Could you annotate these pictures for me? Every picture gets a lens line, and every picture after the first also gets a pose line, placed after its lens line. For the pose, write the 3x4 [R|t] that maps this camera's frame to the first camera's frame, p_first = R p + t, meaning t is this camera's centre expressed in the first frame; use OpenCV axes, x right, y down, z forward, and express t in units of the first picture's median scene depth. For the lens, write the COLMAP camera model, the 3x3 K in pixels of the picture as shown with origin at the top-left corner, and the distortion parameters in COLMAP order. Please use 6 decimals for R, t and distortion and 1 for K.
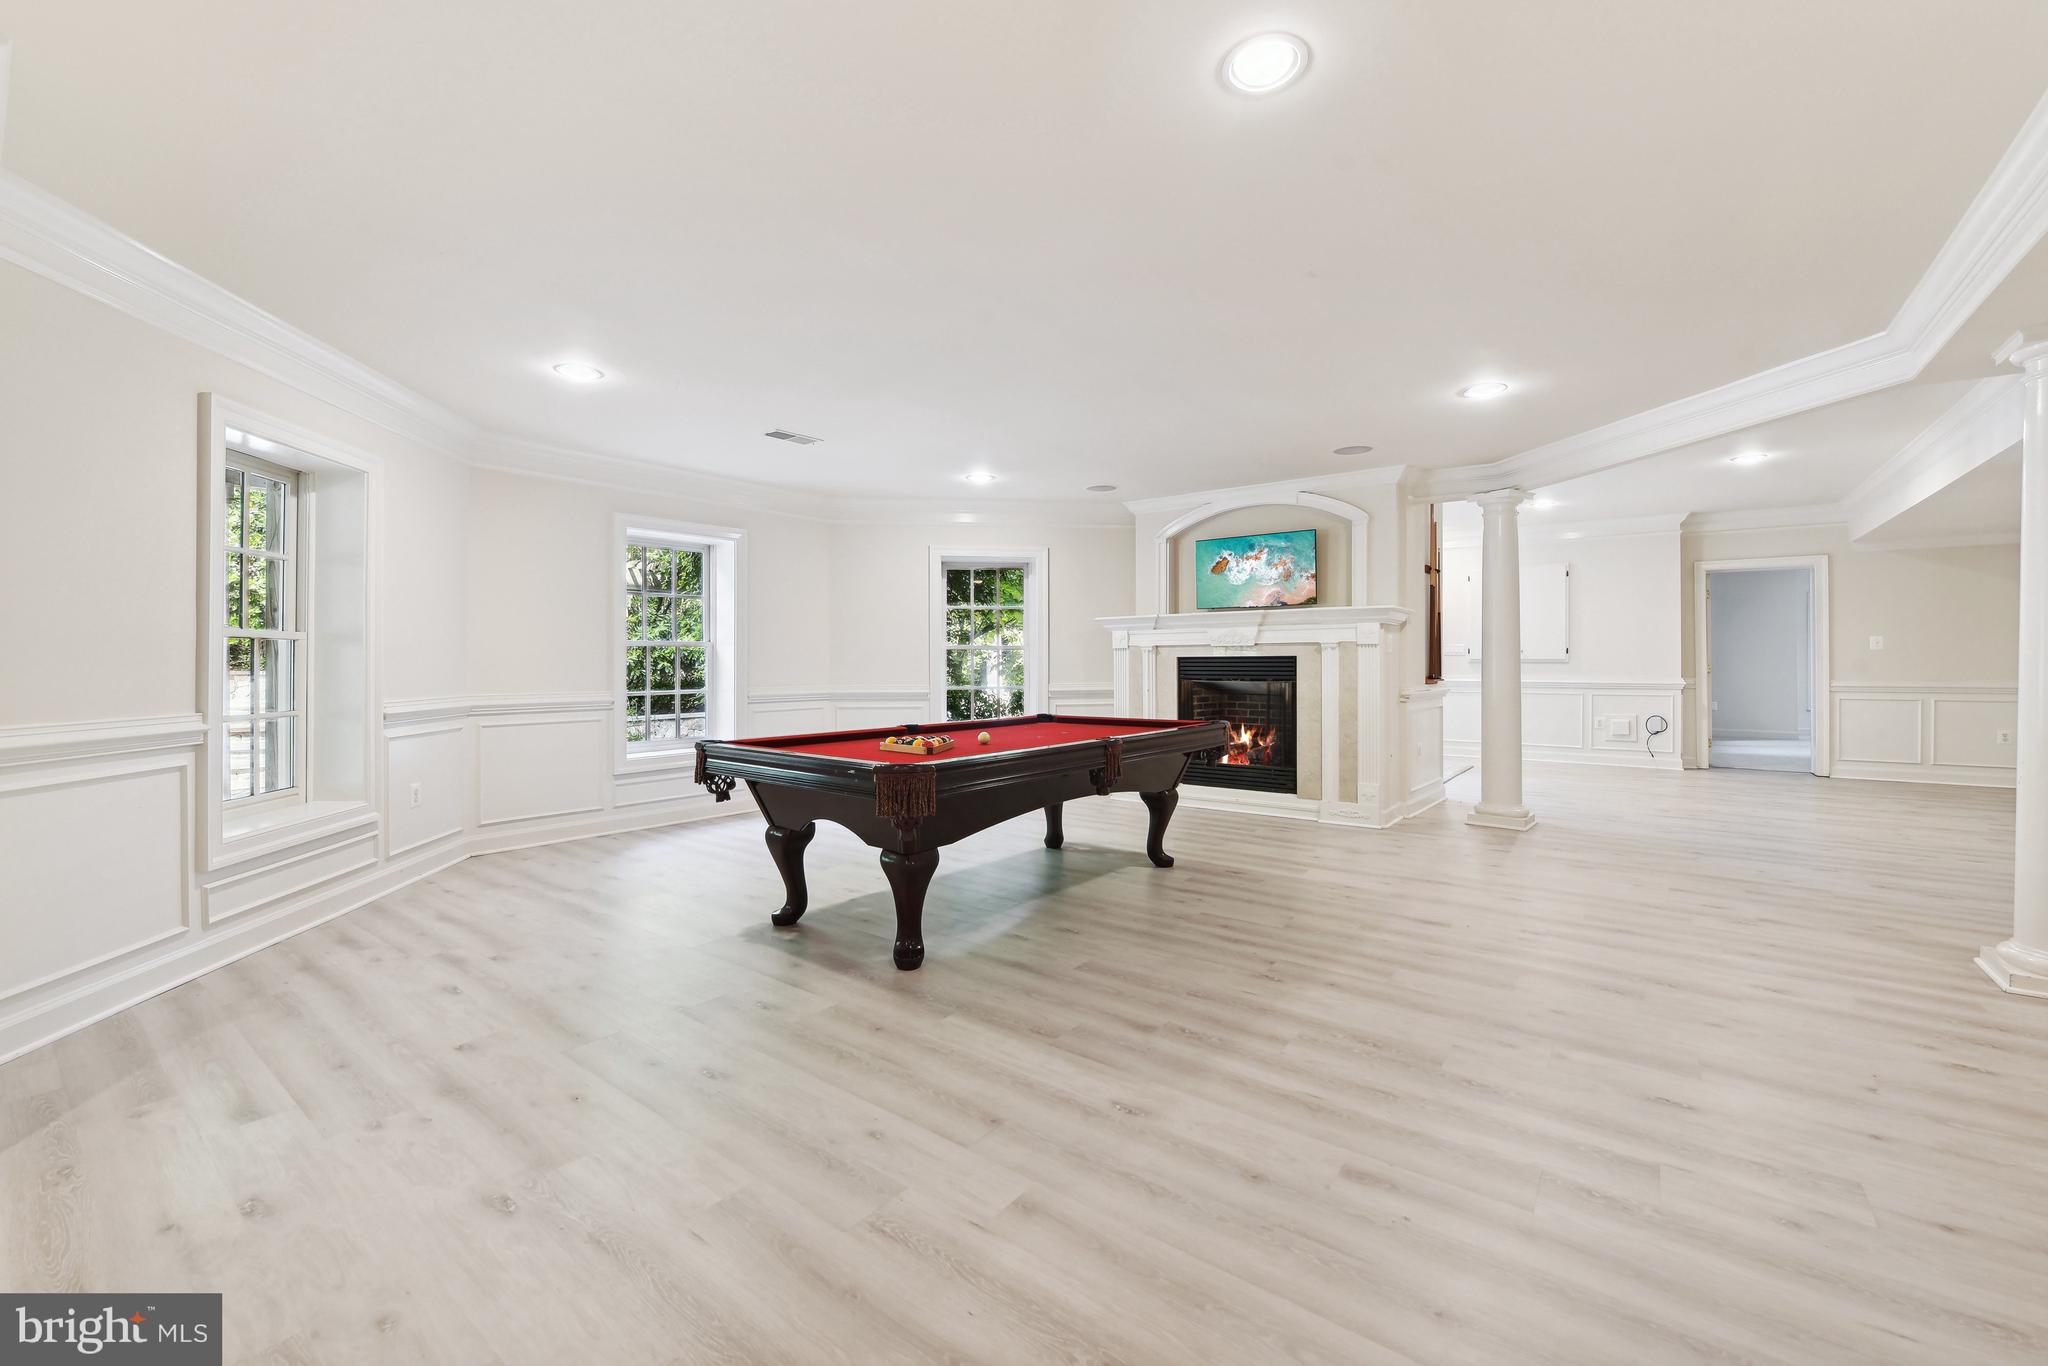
lens RADIAL K [[817.6, 0, 1025.8], [0, 817.6, 662.2], [0, 0, 1]] dist [0.001223, 0.000126]
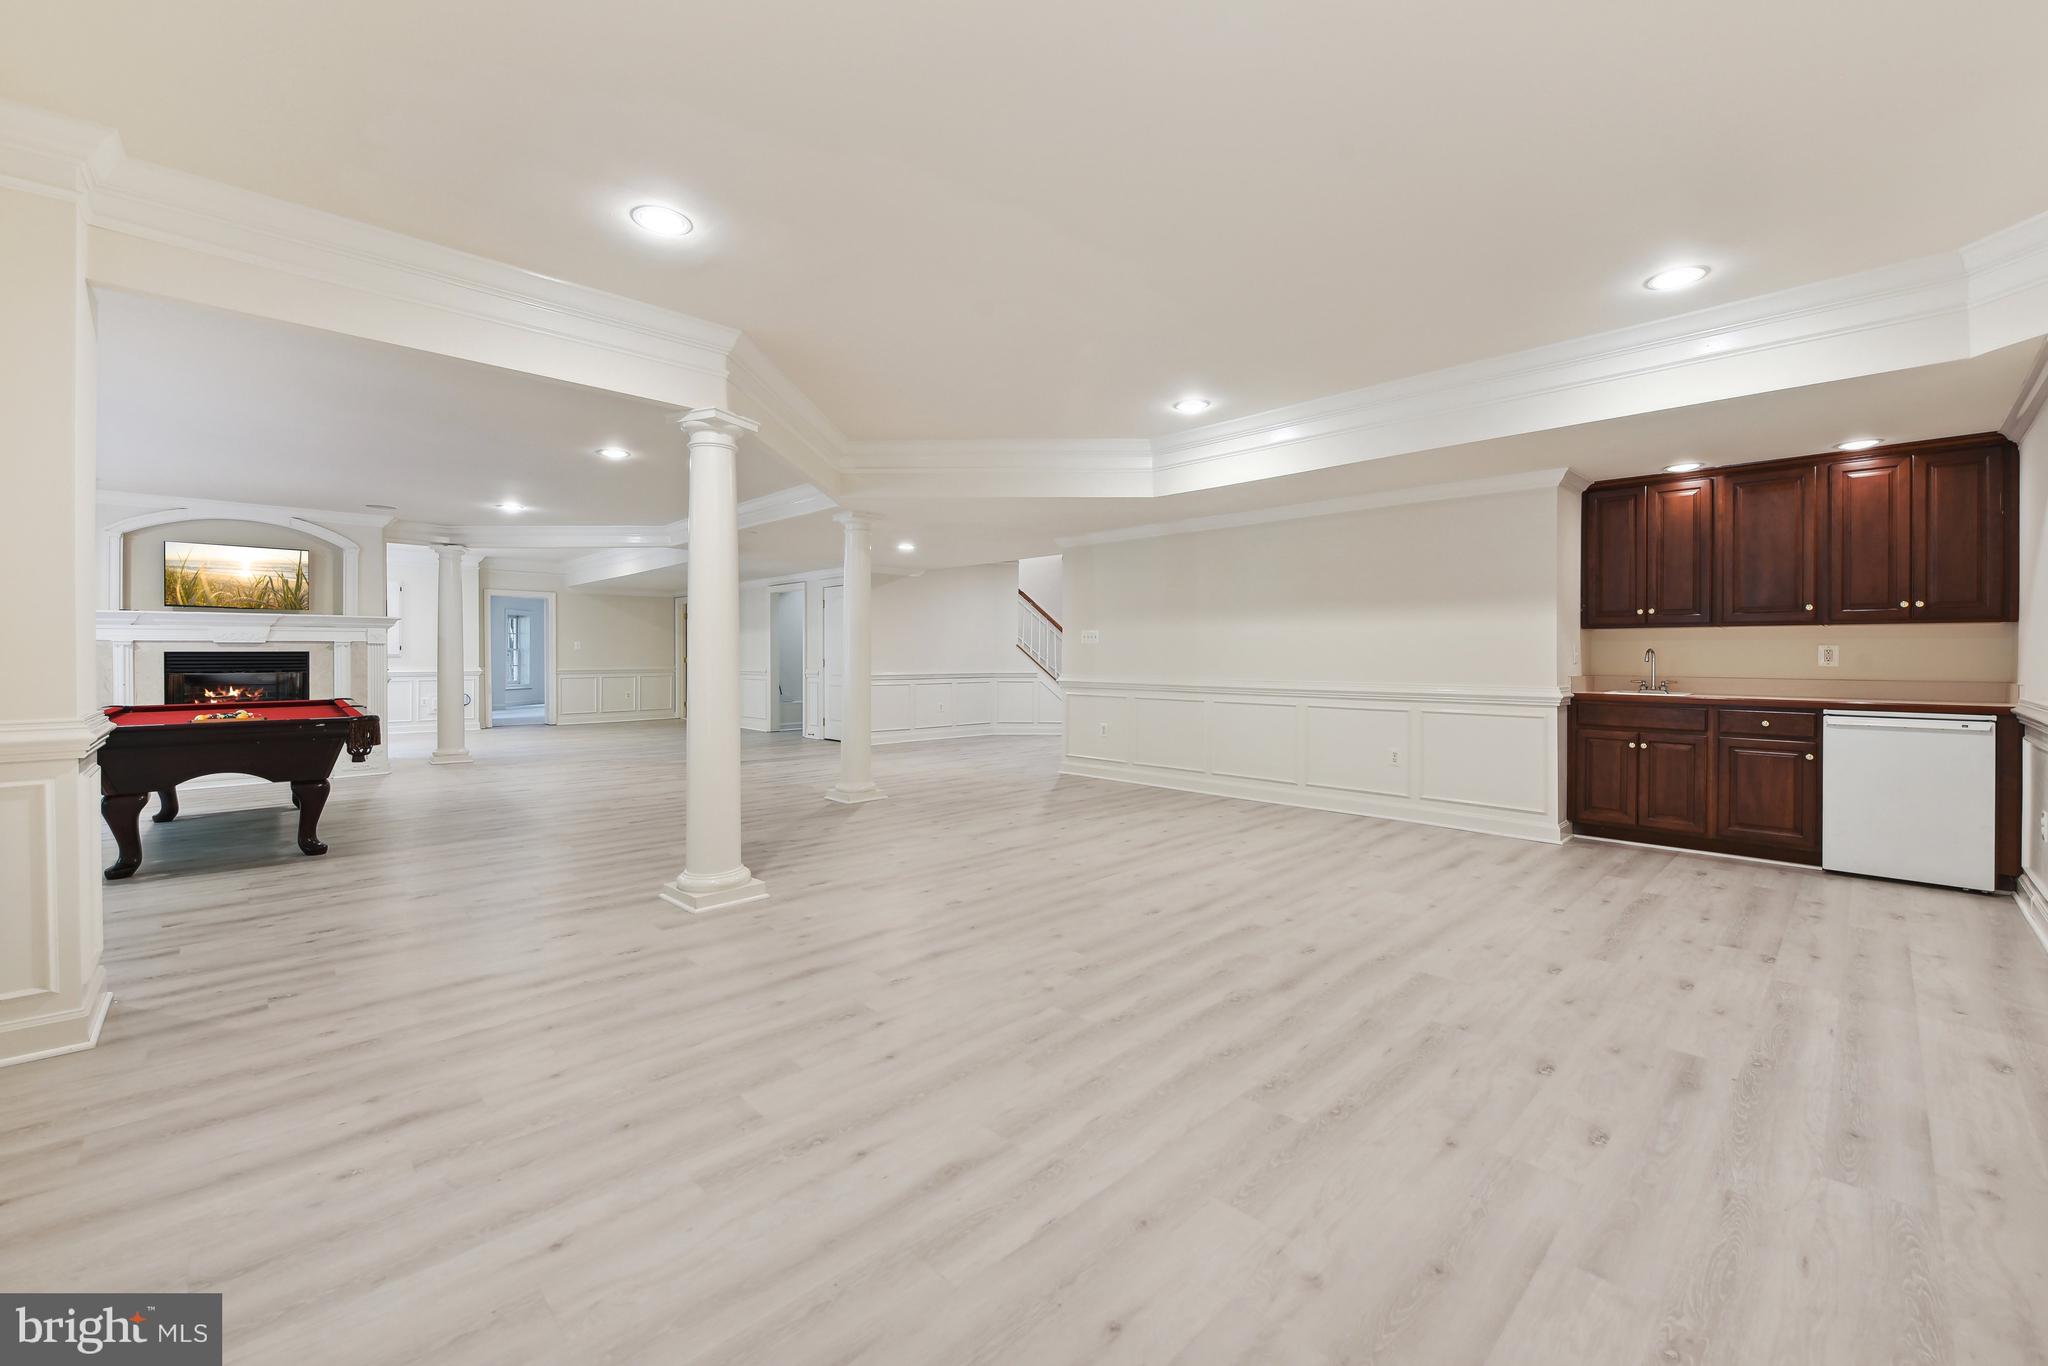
lens RADIAL K [[817.6, 0, 1025.8], [0, 817.6, 662.2], [0, 0, 1]] dist [0.001223, 0.000126]
pose [[0.153587, -0.006774, 0.988112, -0.731334], [0.002107, 0.999976, 0.006528, 0.002731], [-0.988133, 0.001079, 0.153598, -0.283831]]
